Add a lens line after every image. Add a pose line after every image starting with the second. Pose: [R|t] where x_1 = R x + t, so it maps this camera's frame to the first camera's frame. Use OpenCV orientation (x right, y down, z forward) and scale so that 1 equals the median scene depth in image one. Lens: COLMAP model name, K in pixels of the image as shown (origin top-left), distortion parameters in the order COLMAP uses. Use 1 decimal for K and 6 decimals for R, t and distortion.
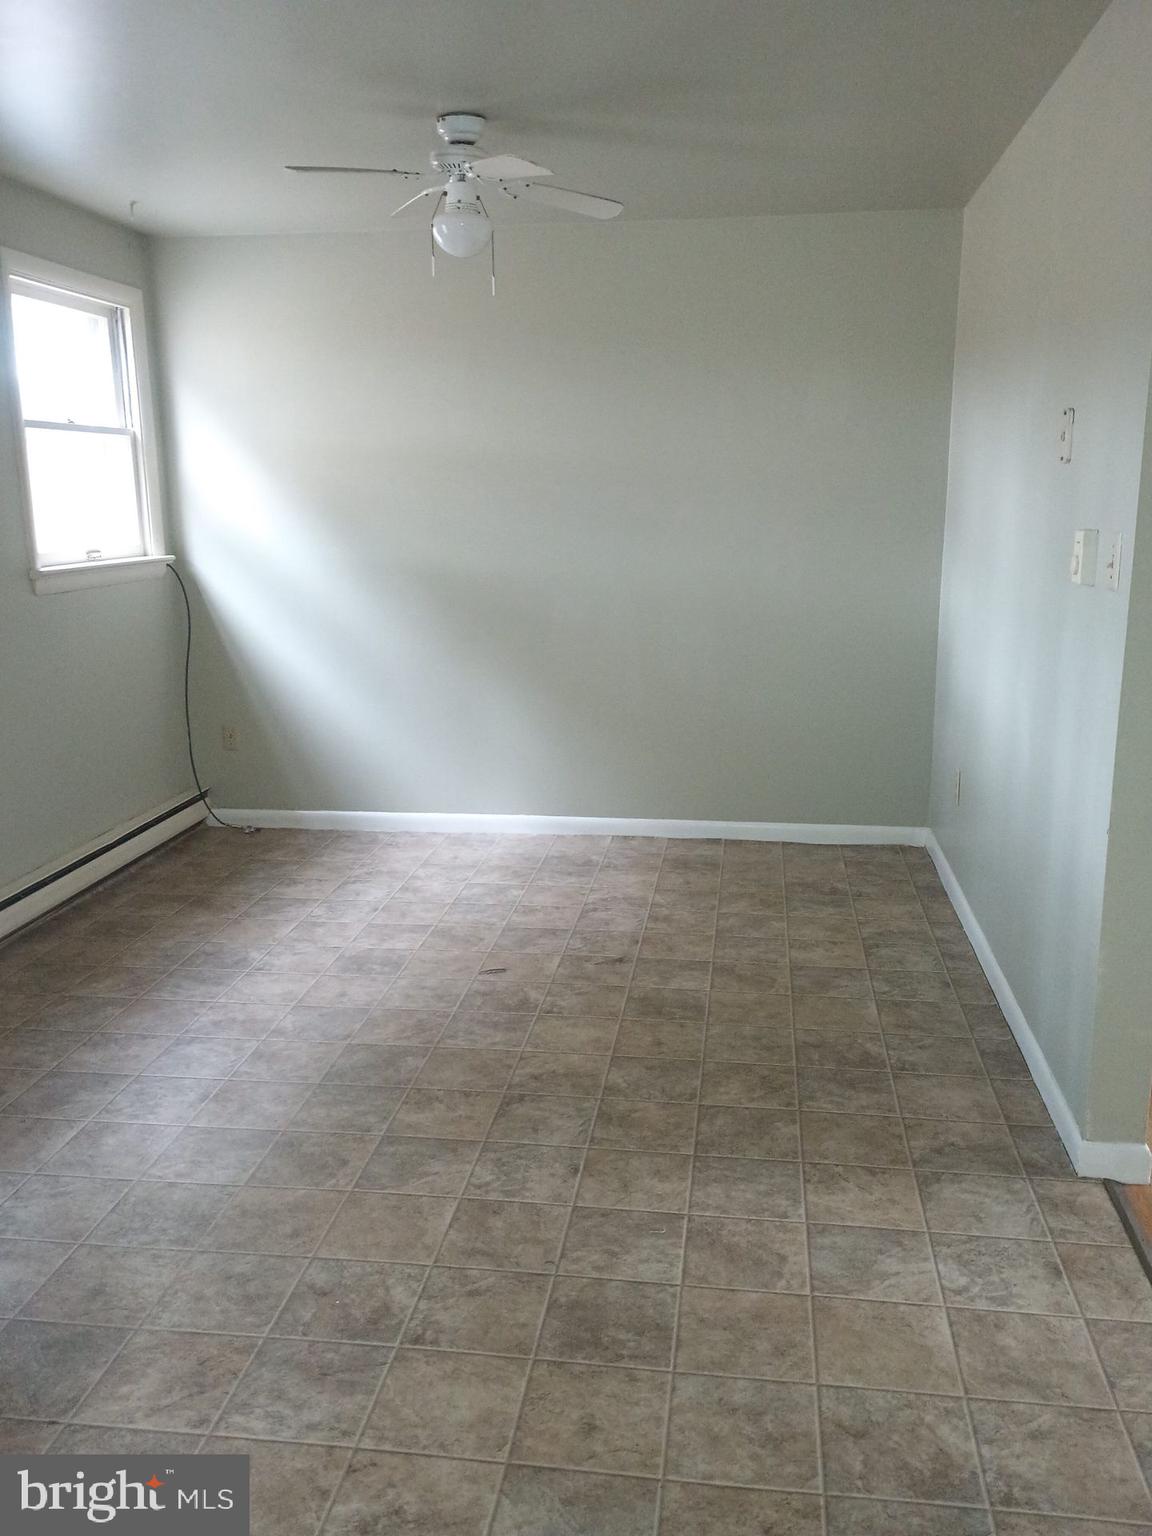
lens RADIAL K [[1266.9, 0, 580.9], [0, 1266.9, 768.1], [0, 0, 1]] dist [0.049825, -0.035602]
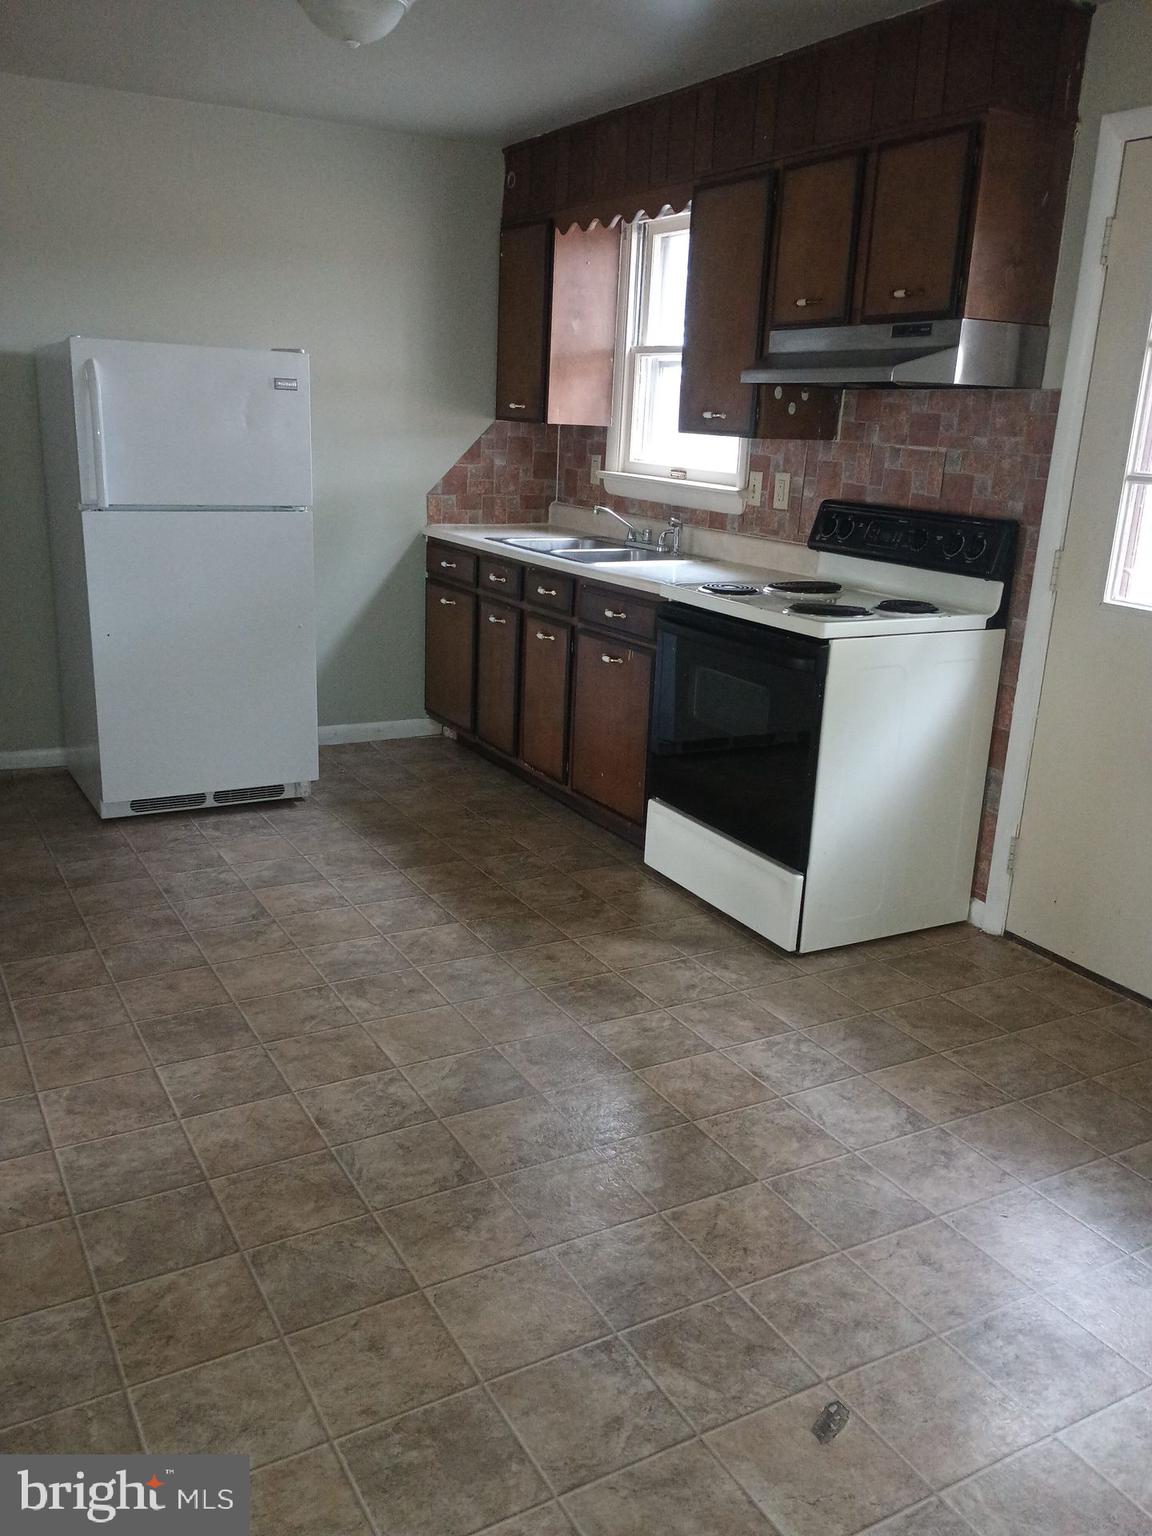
lens RADIAL K [[1266.9, 0, 587.9], [0, 1266.9, 767.7], [0, 0, 1]] dist [0.049825, -0.035602]
pose [[-0.790280, 0.140023, -0.596533, 0.371371], [-0.167077, 0.887408, 0.429641, -0.363299], [0.589528, 0.439204, -0.677906, 1.663321]]
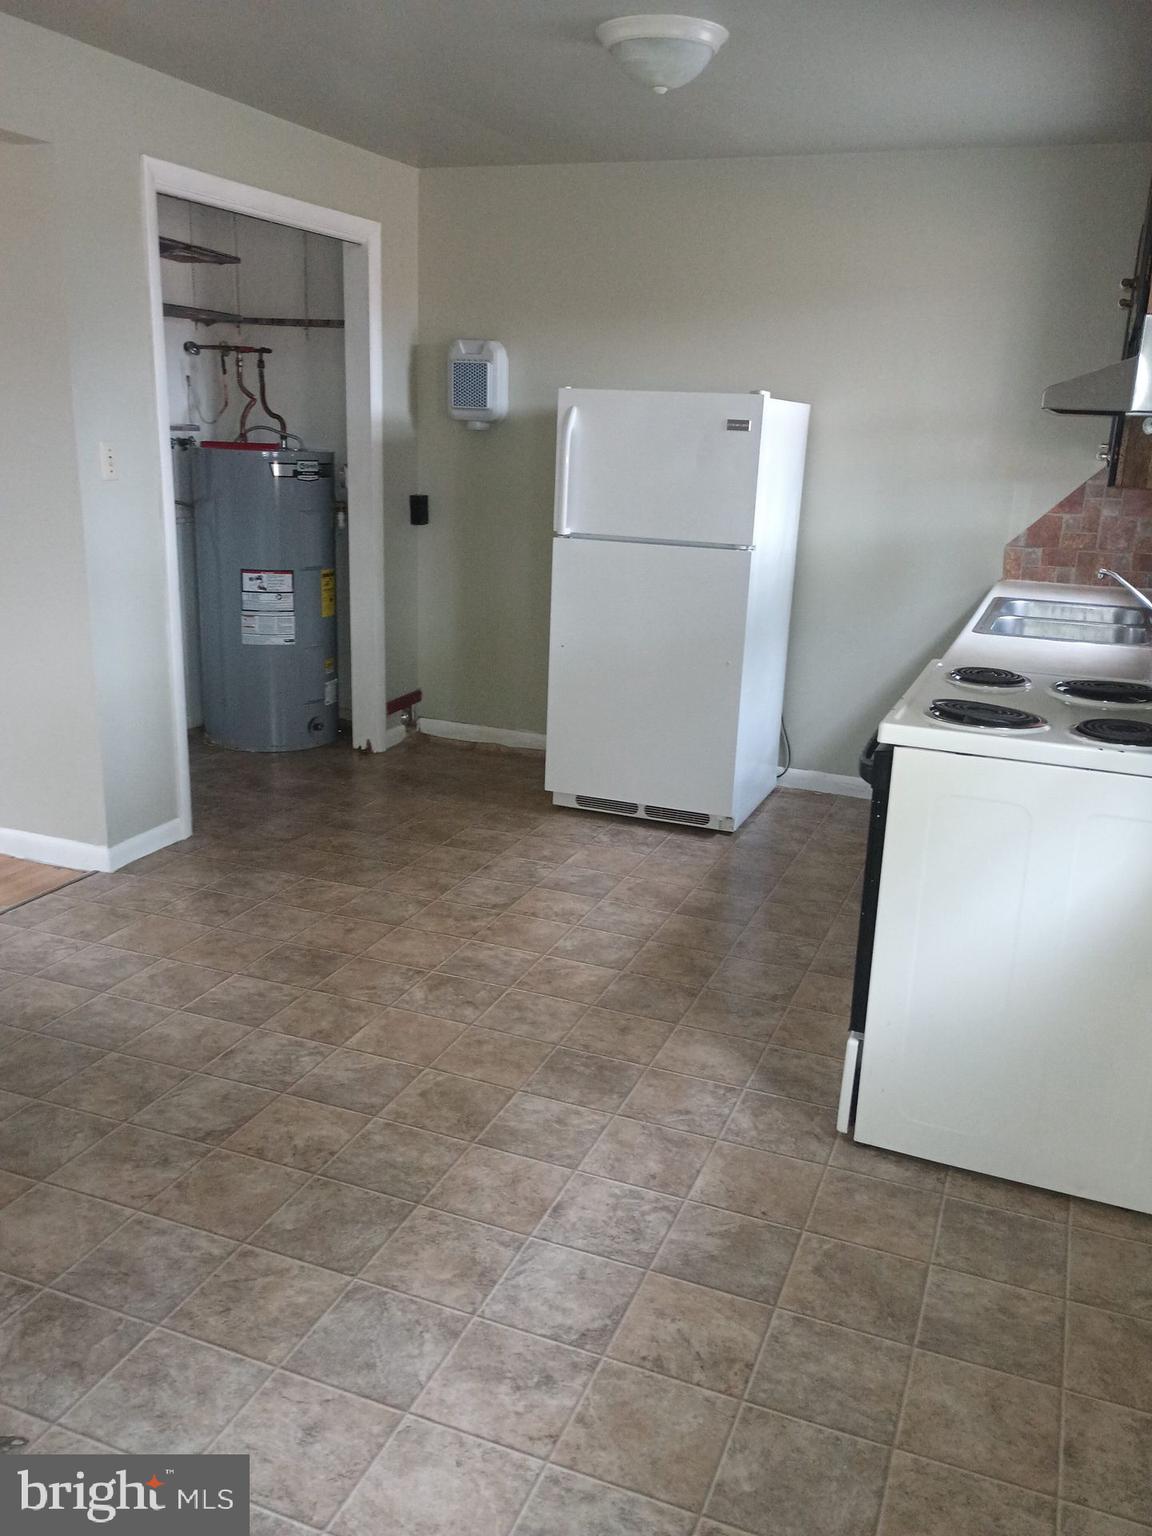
lens RADIAL K [[1266.9, 0, 583.9], [0, 1266.9, 770.9], [0, 0, 1]] dist [0.049825, -0.035602]
pose [[-0.971748, -0.090523, 0.217970, -0.526612], [0.022647, 0.883501, 0.467882, -0.412002], [-0.234931, 0.459600, -0.856490, 1.777164]]
